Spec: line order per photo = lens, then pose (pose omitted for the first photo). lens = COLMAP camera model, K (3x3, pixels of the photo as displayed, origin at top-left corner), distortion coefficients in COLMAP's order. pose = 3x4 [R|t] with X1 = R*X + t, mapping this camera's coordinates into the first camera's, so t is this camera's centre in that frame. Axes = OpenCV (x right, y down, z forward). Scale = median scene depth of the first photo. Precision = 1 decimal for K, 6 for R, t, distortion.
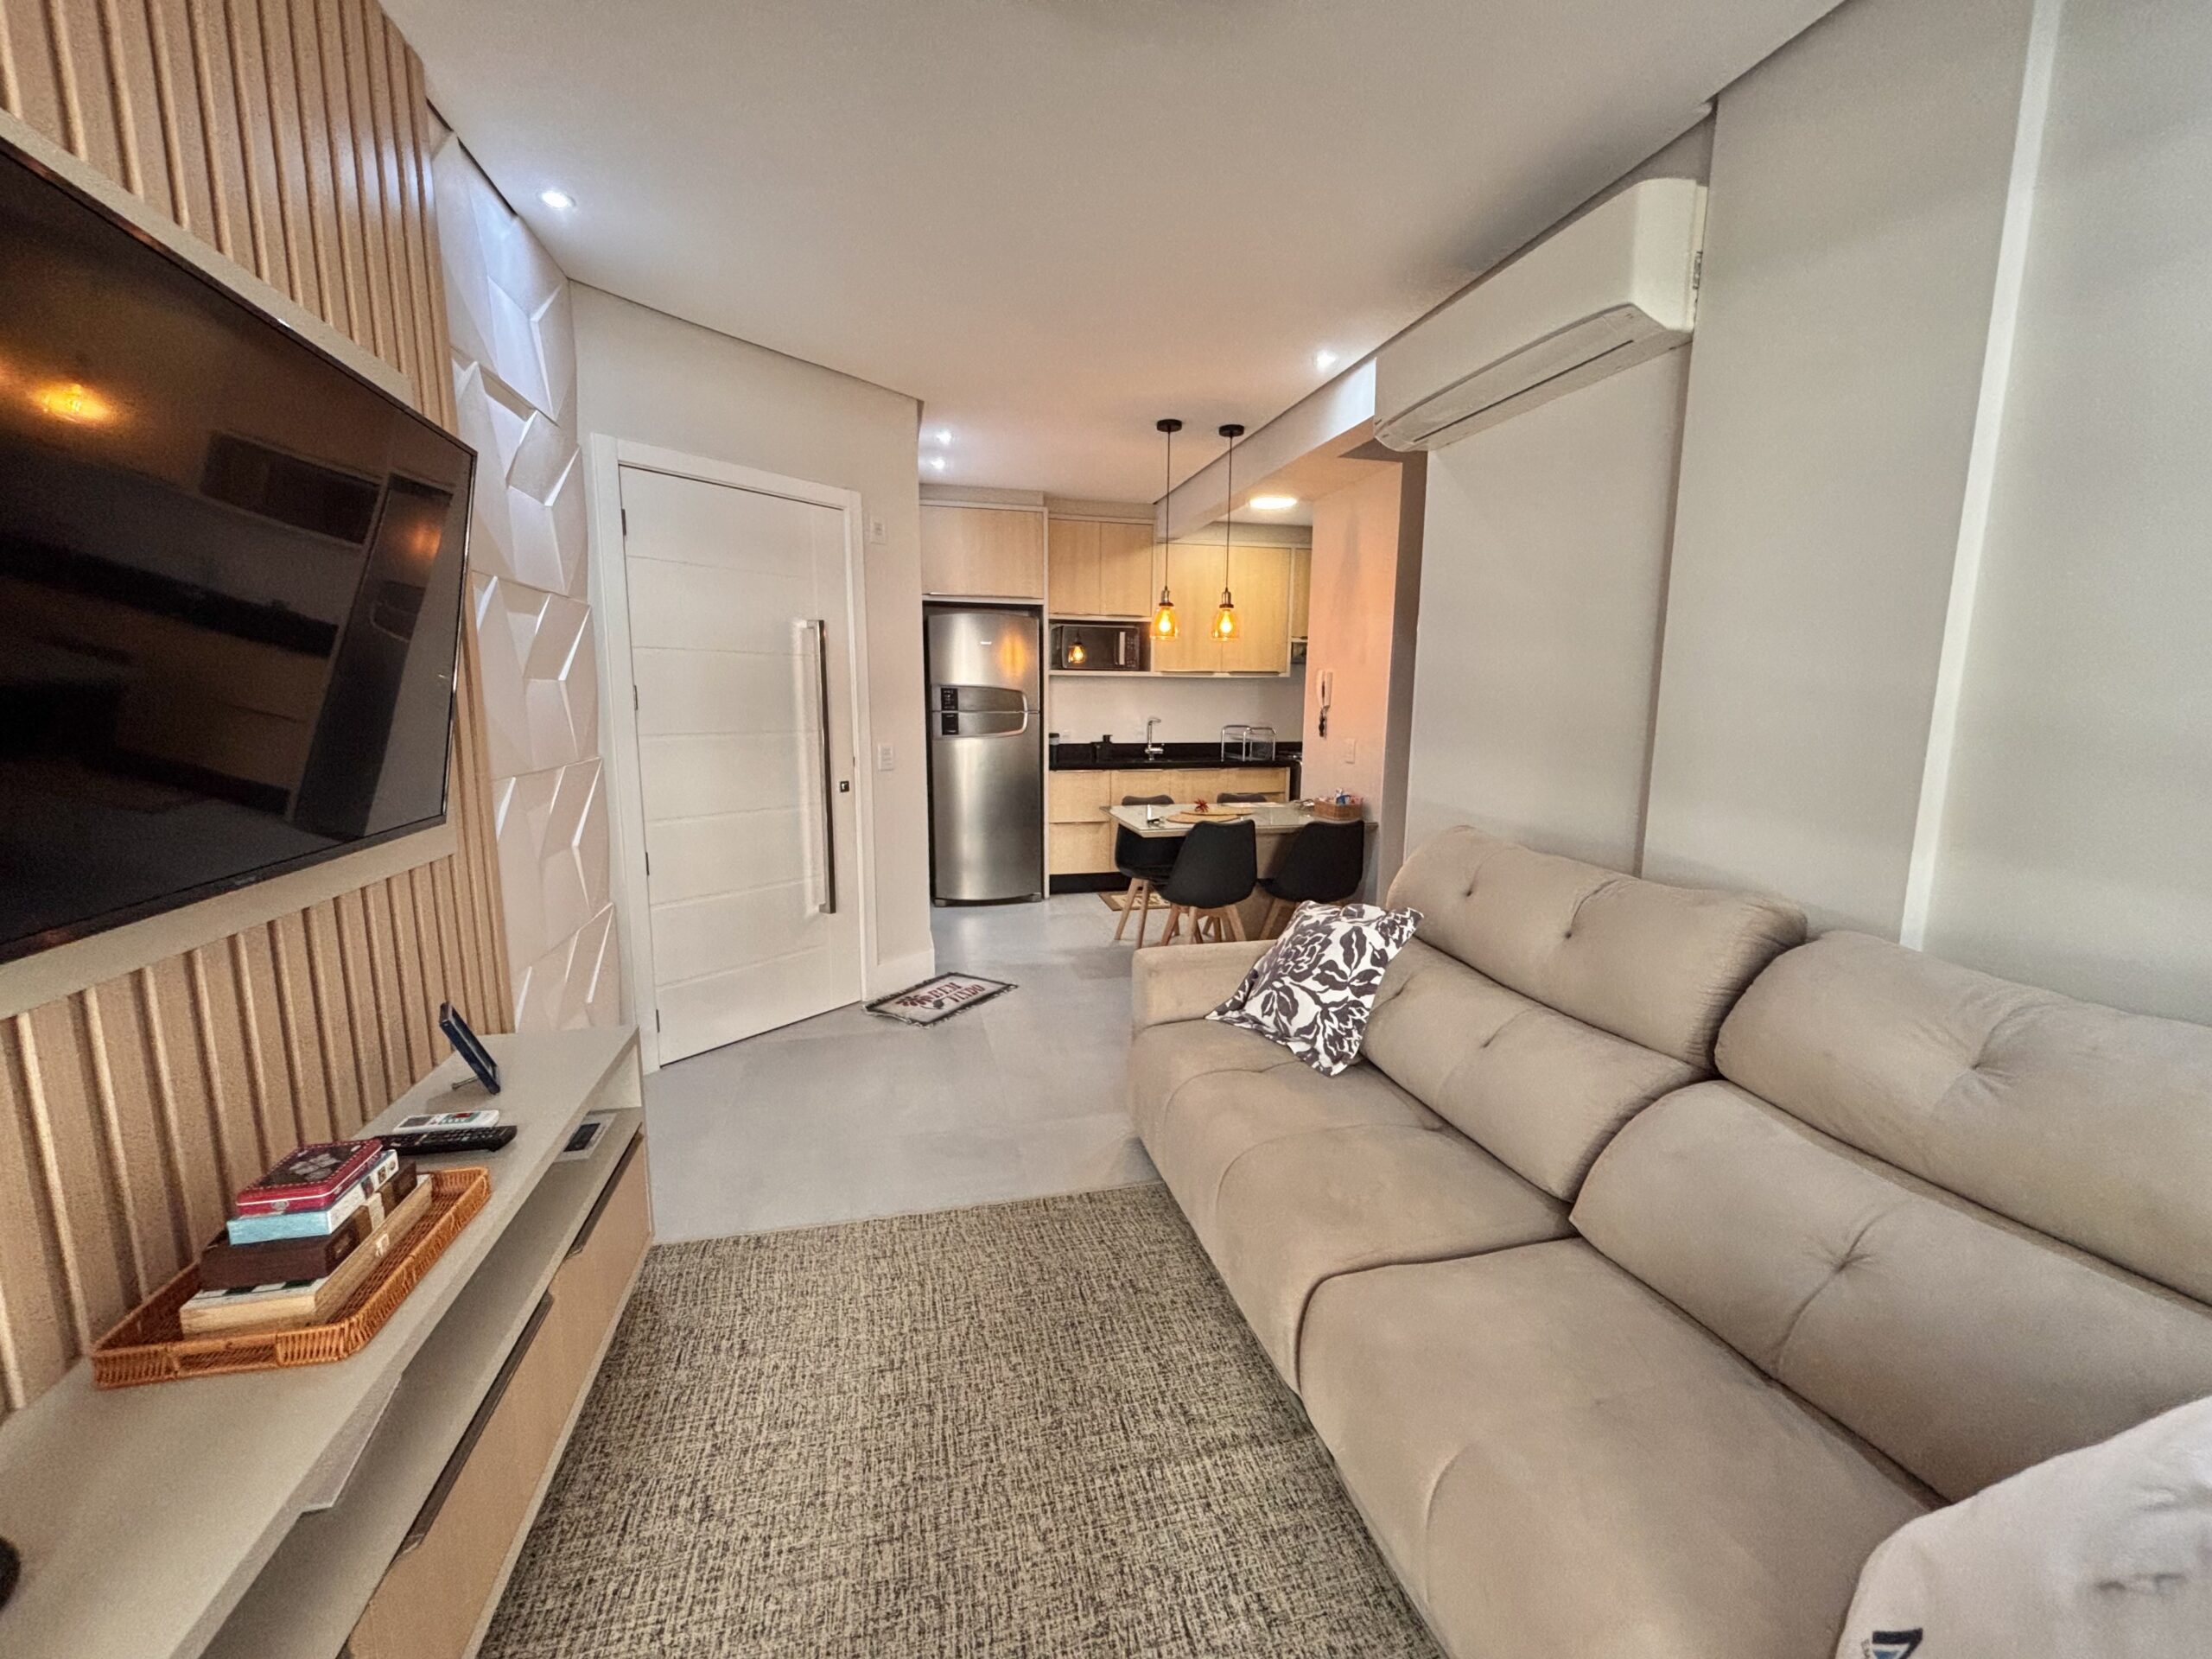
lens RADIAL K [[896.6, 0, 1107.5], [0, 896.6, 833.1], [0, 0, 1]] dist [0.000502, 0.000141]
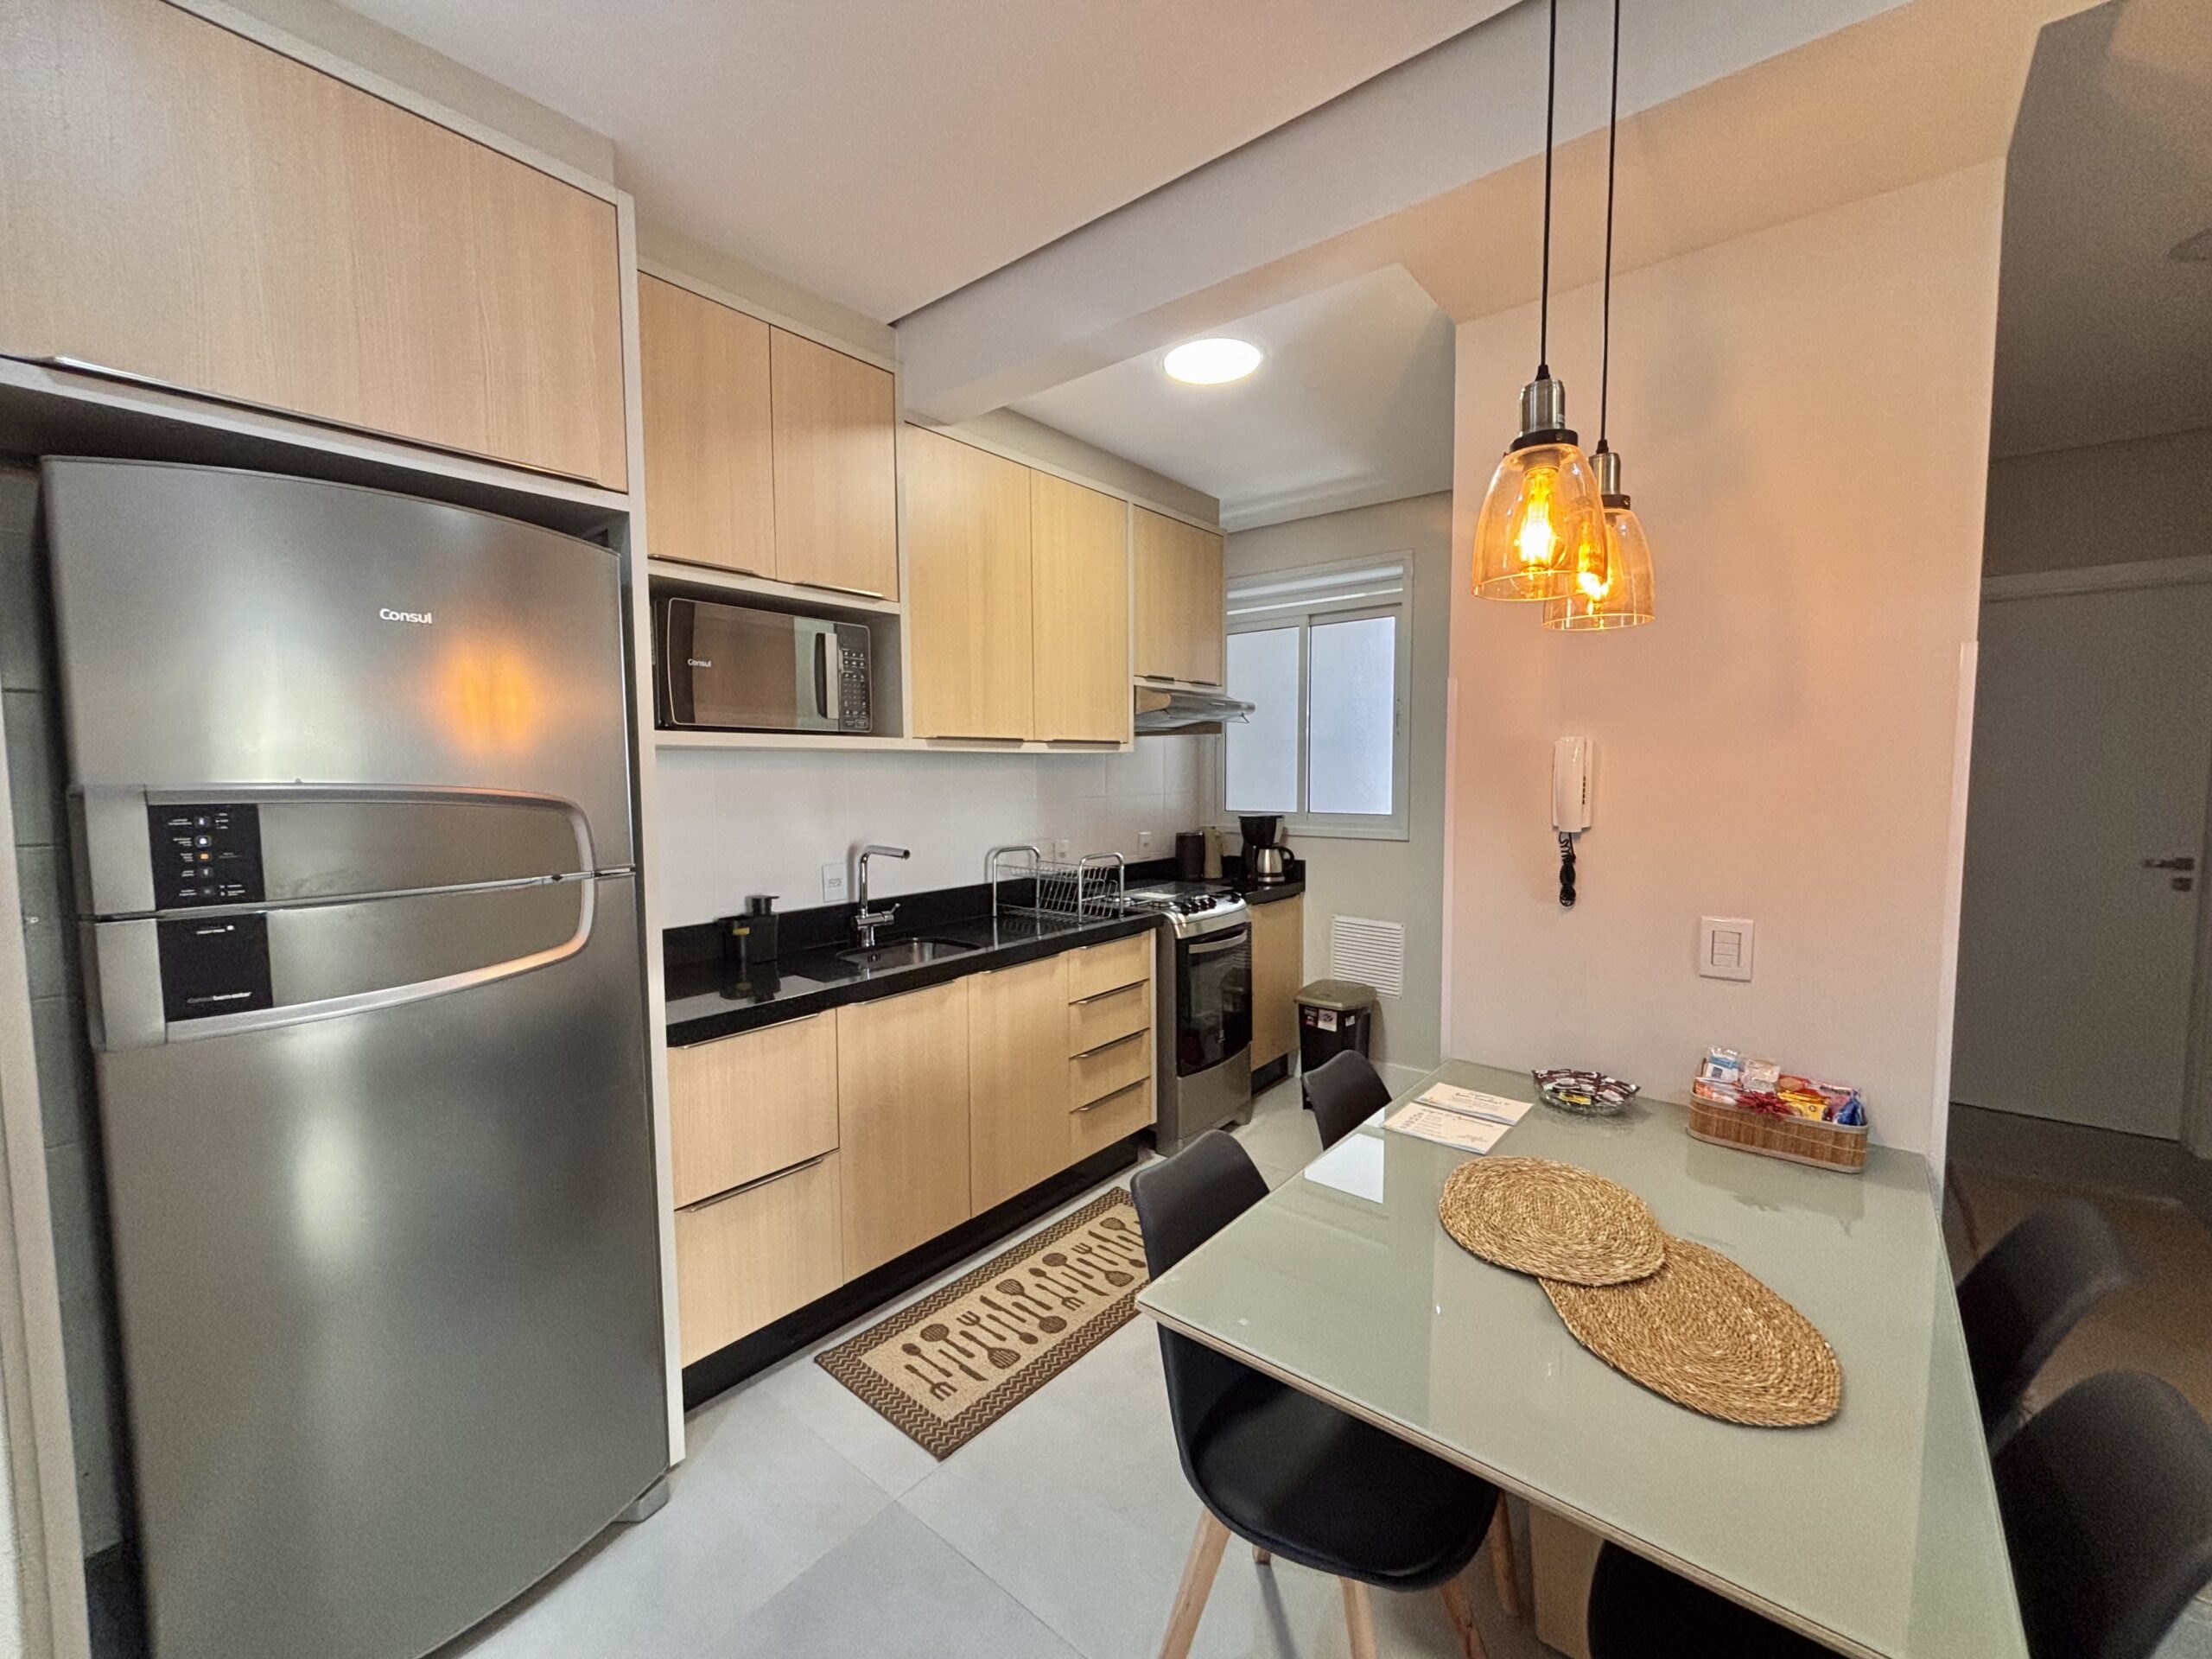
lens RADIAL K [[896.6, 0, 1097.1], [0, 896.6, 840.7], [0, 0, 1]] dist [0.000502, 0.000141]
pose [[0.797217, -0.065662, 0.600111, -0.124012], [0.102127, 0.994409, -0.026865, -0.114957], [-0.594991, 0.082705, 0.799466, 0.641846]]
